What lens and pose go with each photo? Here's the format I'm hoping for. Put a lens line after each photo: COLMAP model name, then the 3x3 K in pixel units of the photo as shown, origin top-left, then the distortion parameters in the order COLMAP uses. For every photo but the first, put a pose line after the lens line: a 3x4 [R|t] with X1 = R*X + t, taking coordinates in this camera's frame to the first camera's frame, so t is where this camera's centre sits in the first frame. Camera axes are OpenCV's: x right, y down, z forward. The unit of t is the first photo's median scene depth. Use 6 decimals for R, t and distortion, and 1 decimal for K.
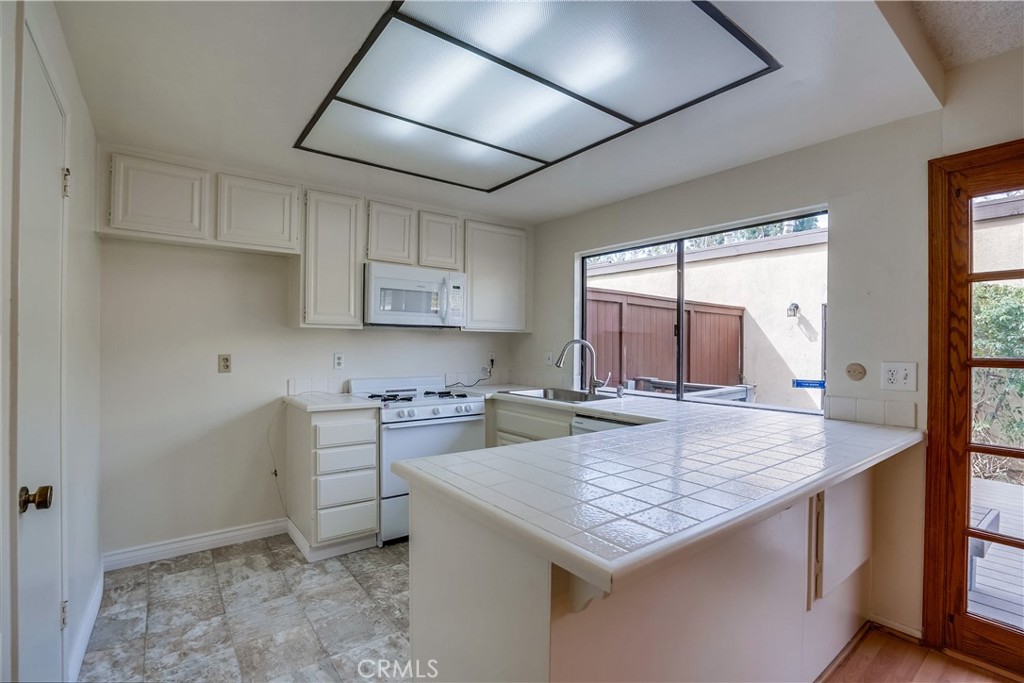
lens RADIAL K [[470.1, 0, 511.7], [0, 470.1, 339.0], [0, 0, 1]] dist [-0.034009, 0.001928]
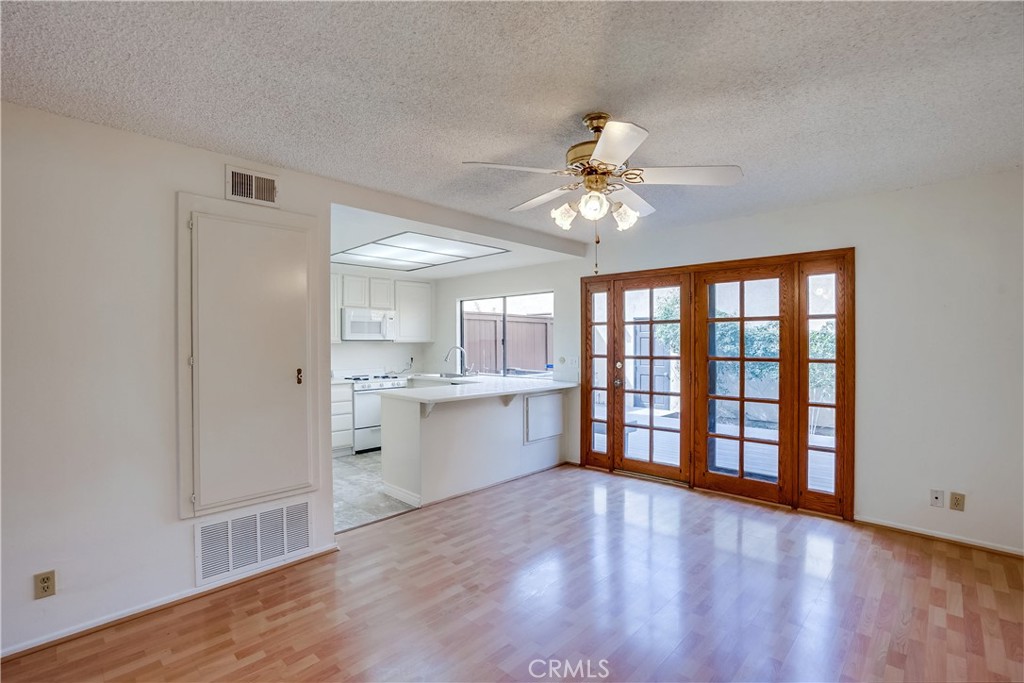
lens RADIAL K [[470.1, 0, 502.6], [0, 470.1, 342.0], [0, 0, 1]] dist [-0.034009, 0.001928]
pose [[0.990919, -0.013520, 0.133782, 0.072419], [0.011852, 0.999842, 0.013251, -0.041104], [-0.133940, -0.011545, 0.990922, -0.925842]]
